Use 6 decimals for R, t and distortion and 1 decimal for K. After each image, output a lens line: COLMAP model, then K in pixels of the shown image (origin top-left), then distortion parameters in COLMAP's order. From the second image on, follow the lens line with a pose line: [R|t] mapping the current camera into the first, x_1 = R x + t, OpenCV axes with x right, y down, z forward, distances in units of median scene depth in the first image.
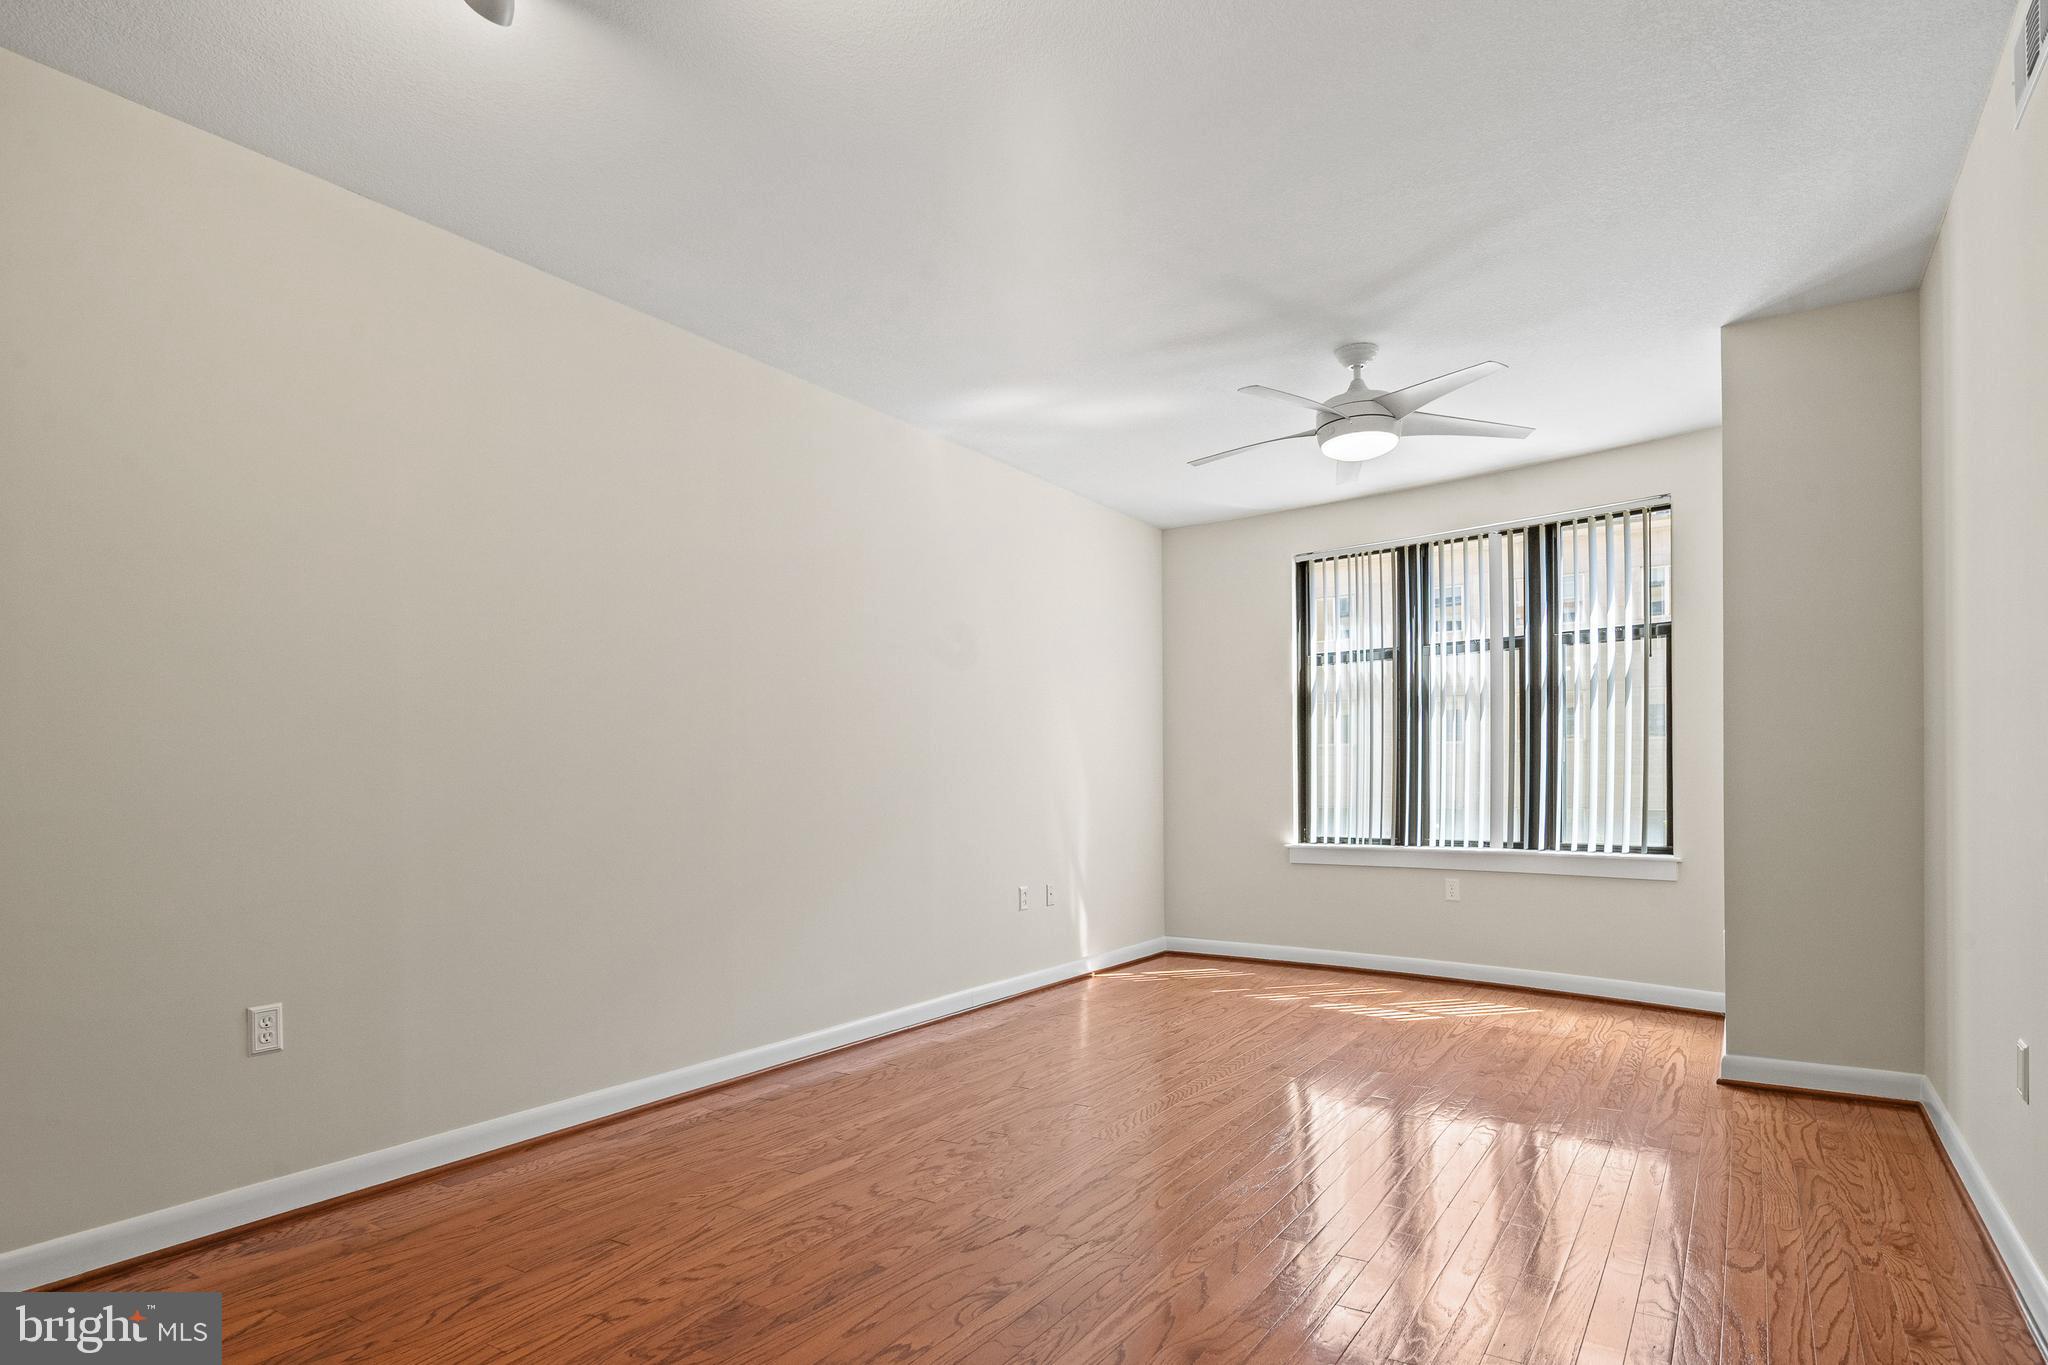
lens RADIAL K [[1325.4, 0, 1022.5], [0, 1325.4, 781.3], [0, 0, 1]] dist [0.054270, -0.000196]
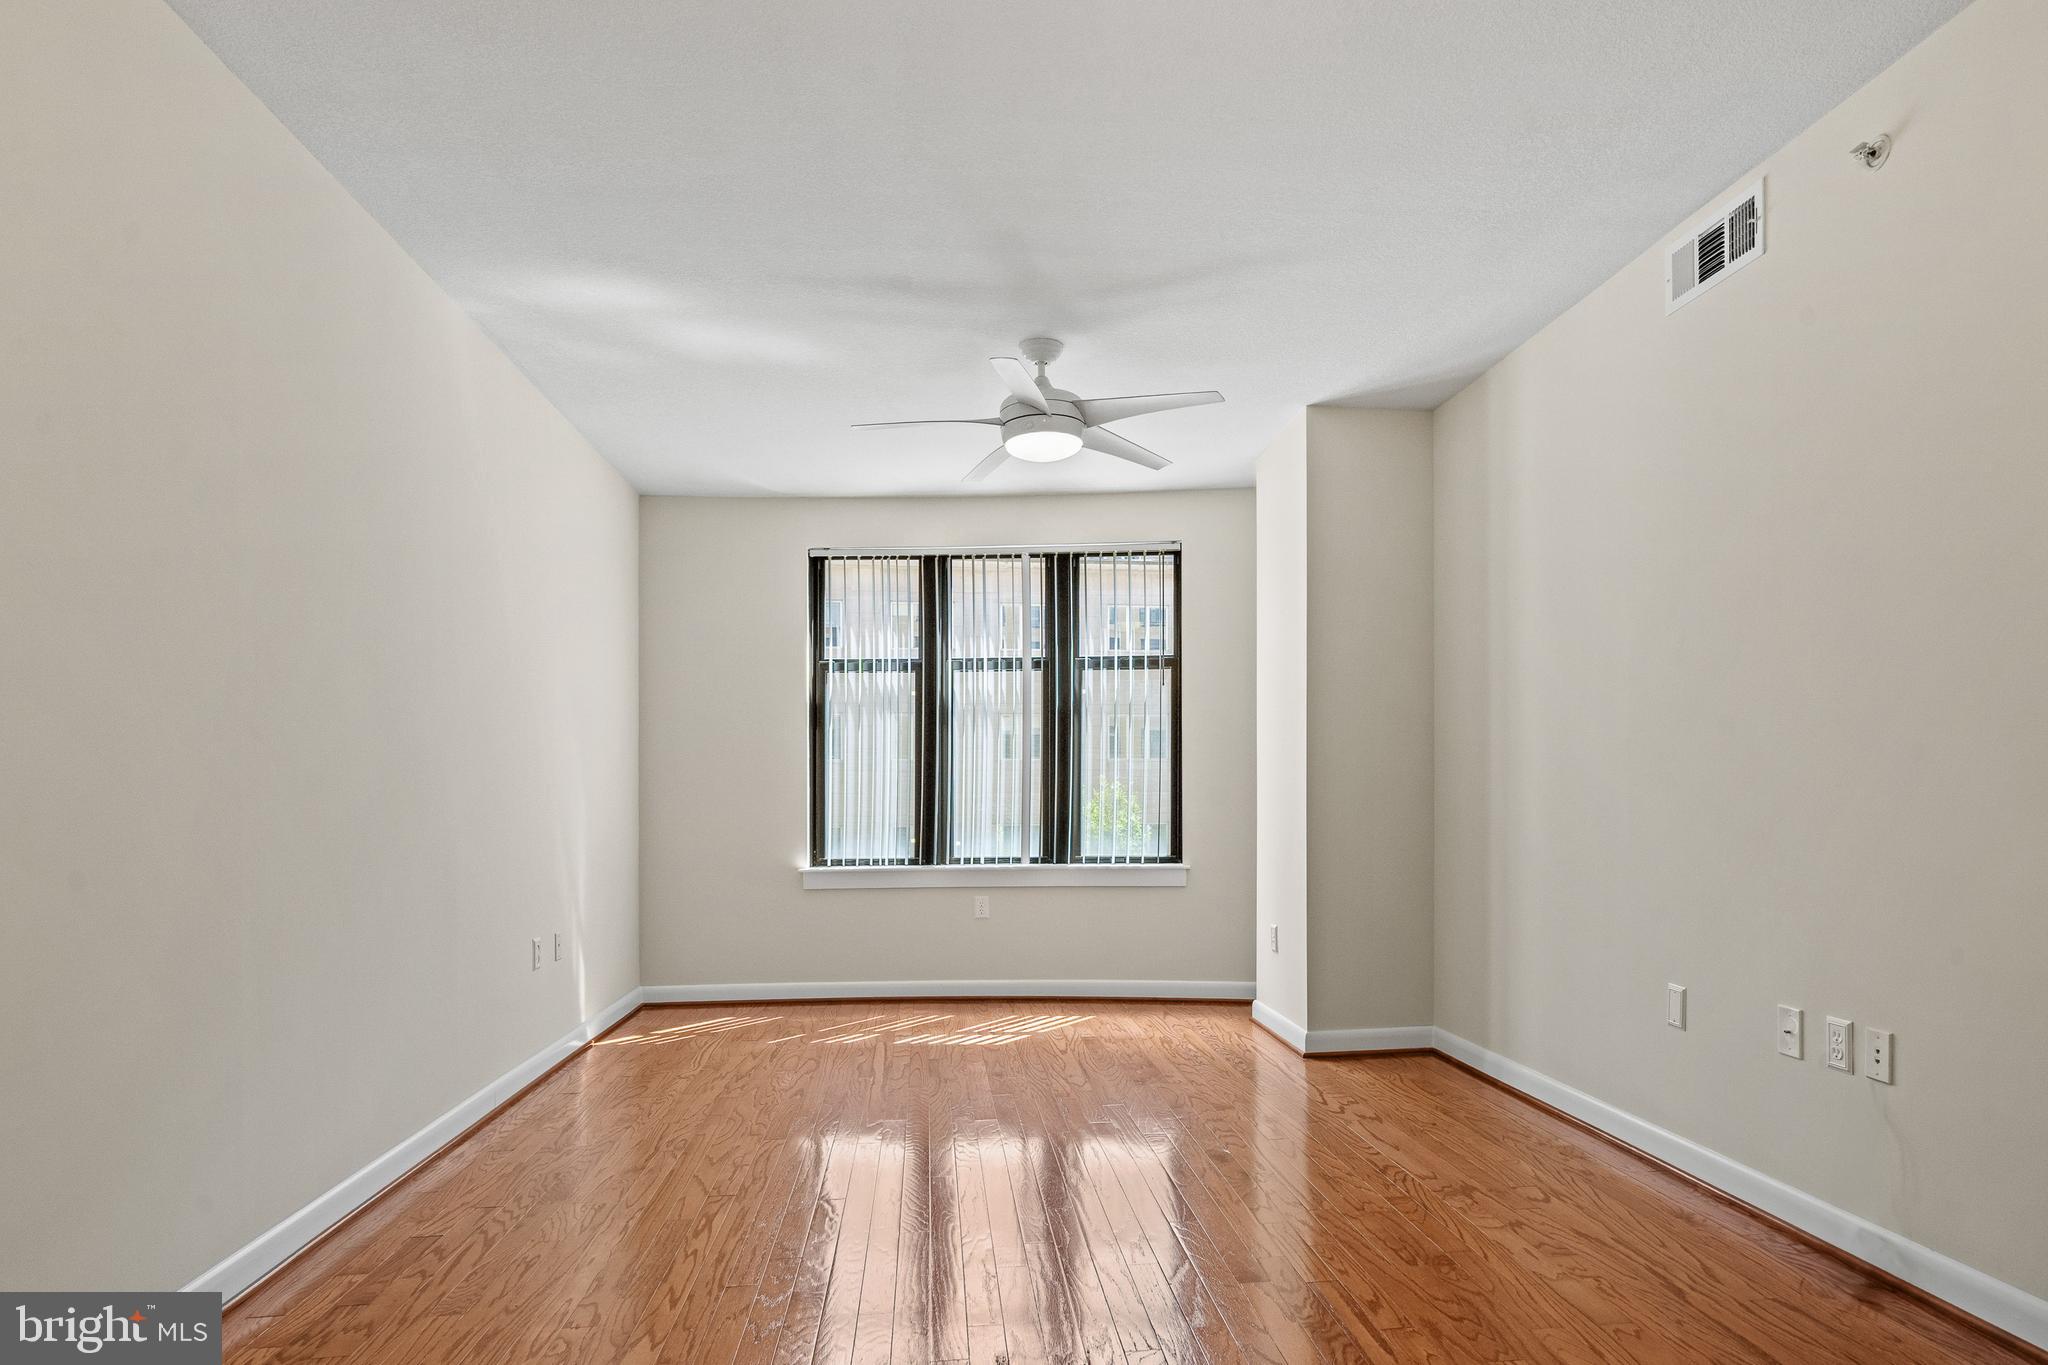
lens RADIAL K [[1325.4, 0, 991.7], [0, 1325.4, 789.1], [0, 0, 1]] dist [0.054270, -0.000196]
pose [[0.707930, 0.005453, 0.706261, -0.375626], [0.003352, 0.999933, -0.011081, 0.004314], [-0.706274, 0.010212, 0.707864, 0.296965]]
